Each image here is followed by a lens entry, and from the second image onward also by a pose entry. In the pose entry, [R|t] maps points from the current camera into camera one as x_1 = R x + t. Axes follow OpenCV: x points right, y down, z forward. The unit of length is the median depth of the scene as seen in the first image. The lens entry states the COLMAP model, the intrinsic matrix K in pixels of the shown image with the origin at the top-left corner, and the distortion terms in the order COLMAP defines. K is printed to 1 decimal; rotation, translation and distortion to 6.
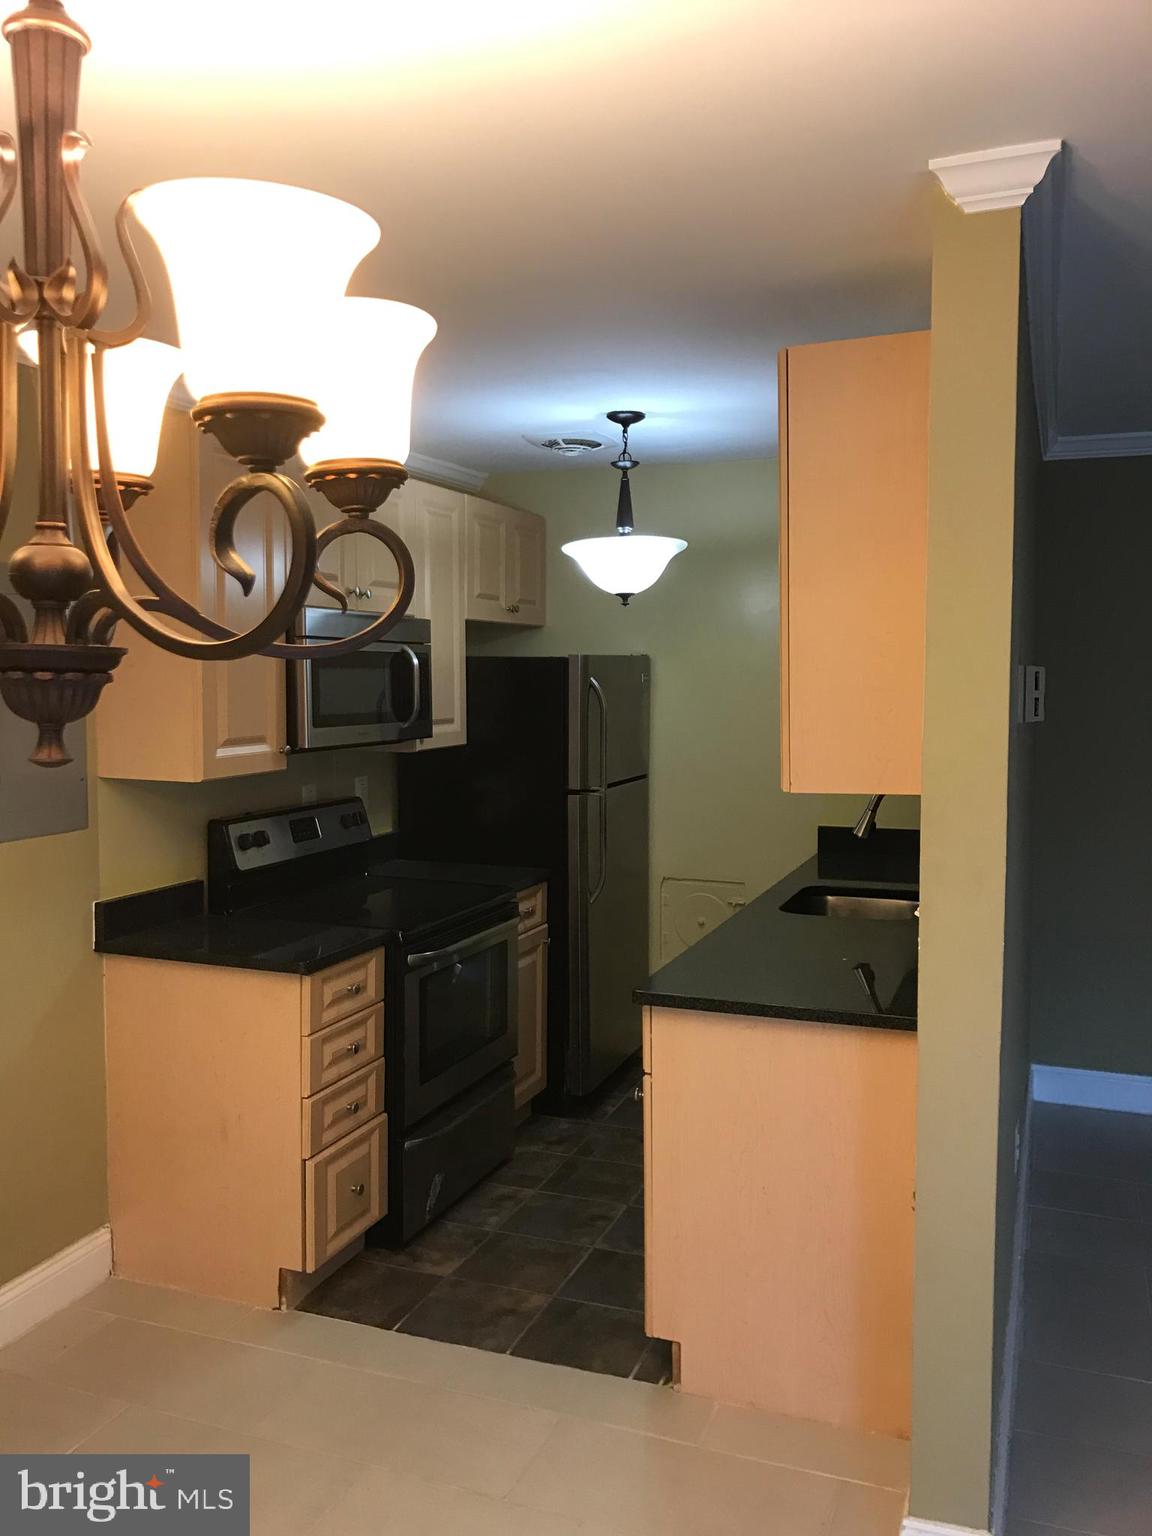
lens RADIAL K [[1265.9, 0, 574.2], [0, 1265.9, 758.0], [0, 0, 1]] dist [0.016940, -0.012342]
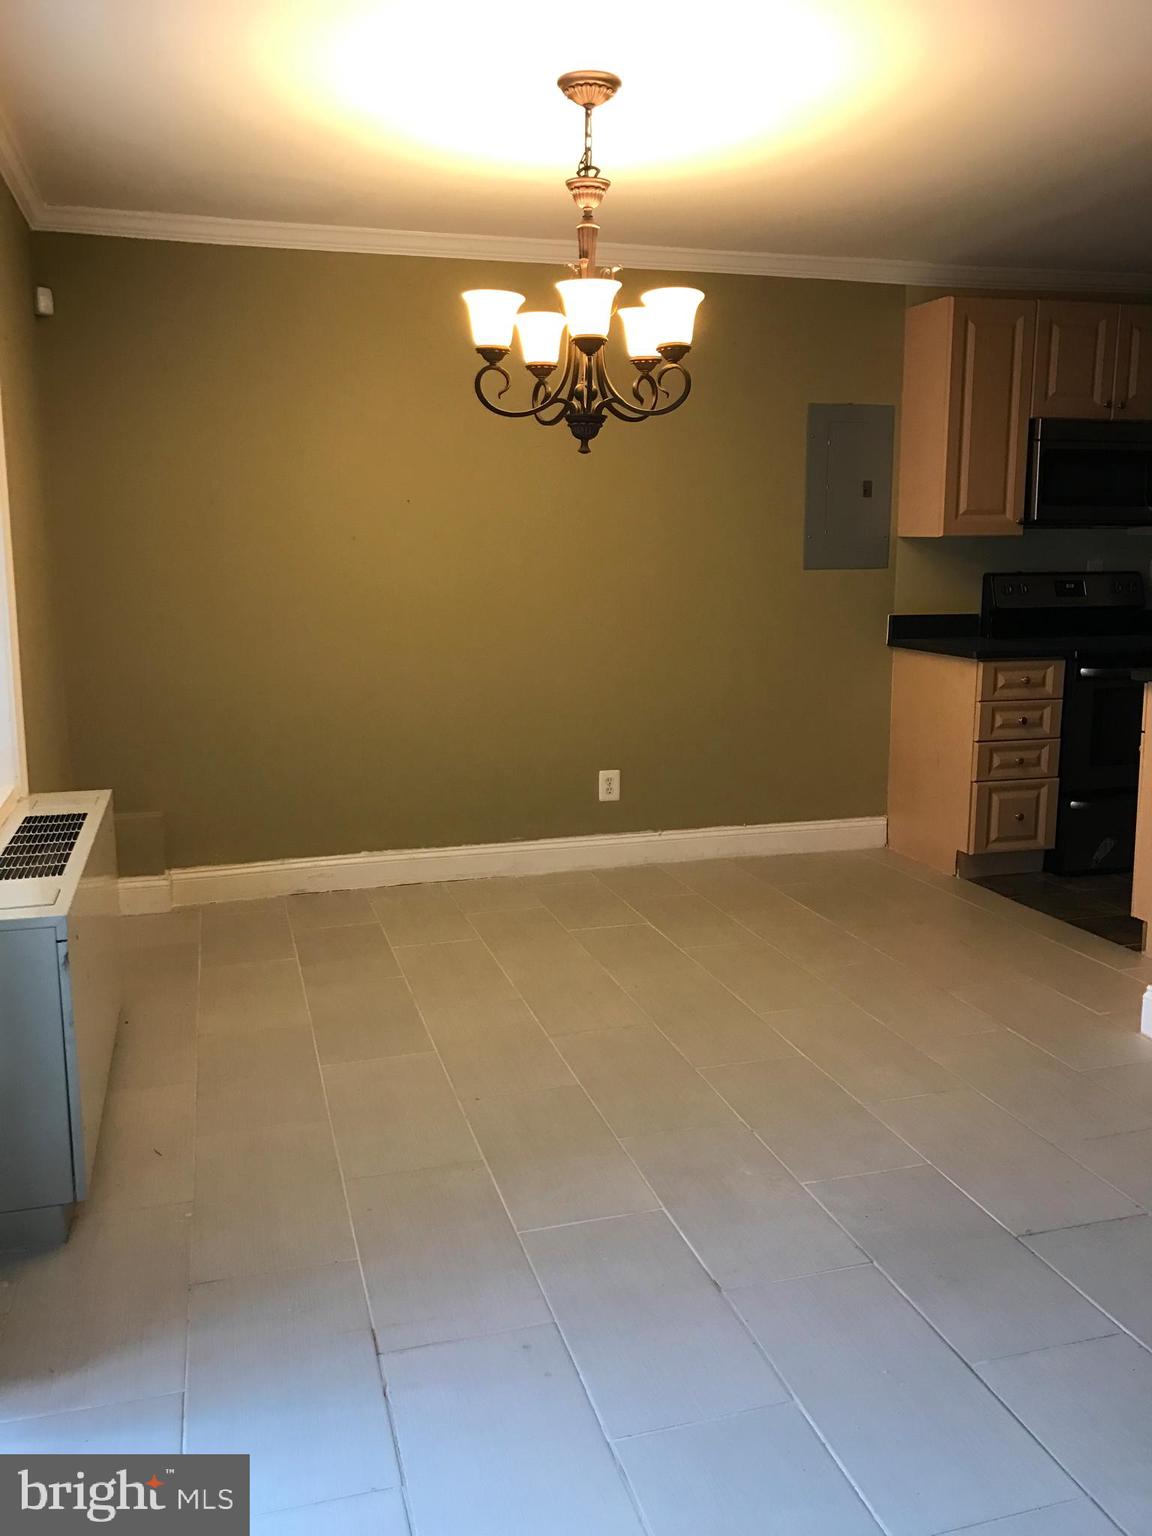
lens RADIAL K [[1265.9, 0, 573.5], [0, 1265.9, 754.7], [0, 0, 1]] dist [0.016940, -0.012342]
pose [[0.613121, 0.127622, -0.779613, 0.593234], [-0.049698, 0.991141, 0.123164, 0.100396], [0.788425, -0.036769, 0.614032, -0.287938]]
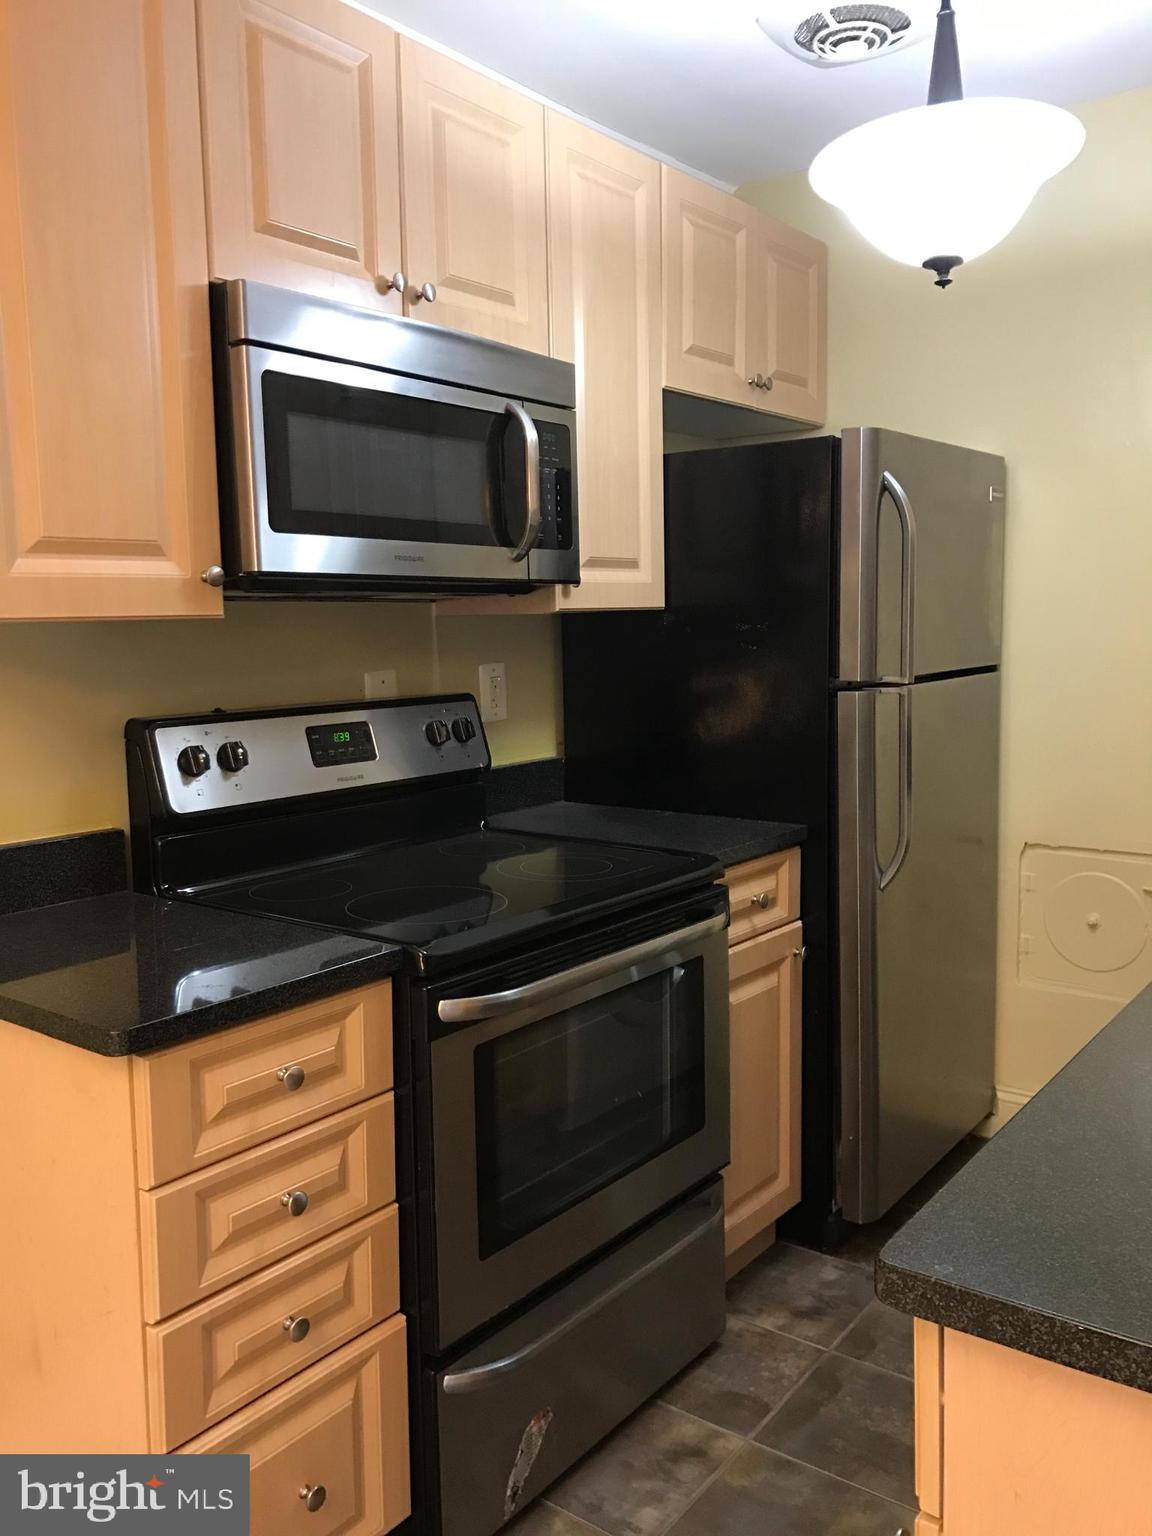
lens RADIAL K [[1265.9, 0, 564.0], [0, 1265.9, 768.0], [0, 0, 1]] dist [0.016940, -0.012342]
pose [[0.959163, 0.013135, -0.282549, 0.044102], [0.000813, 0.998789, 0.049190, 0.042792], [0.282853, -0.047411, 0.957991, 0.529947]]
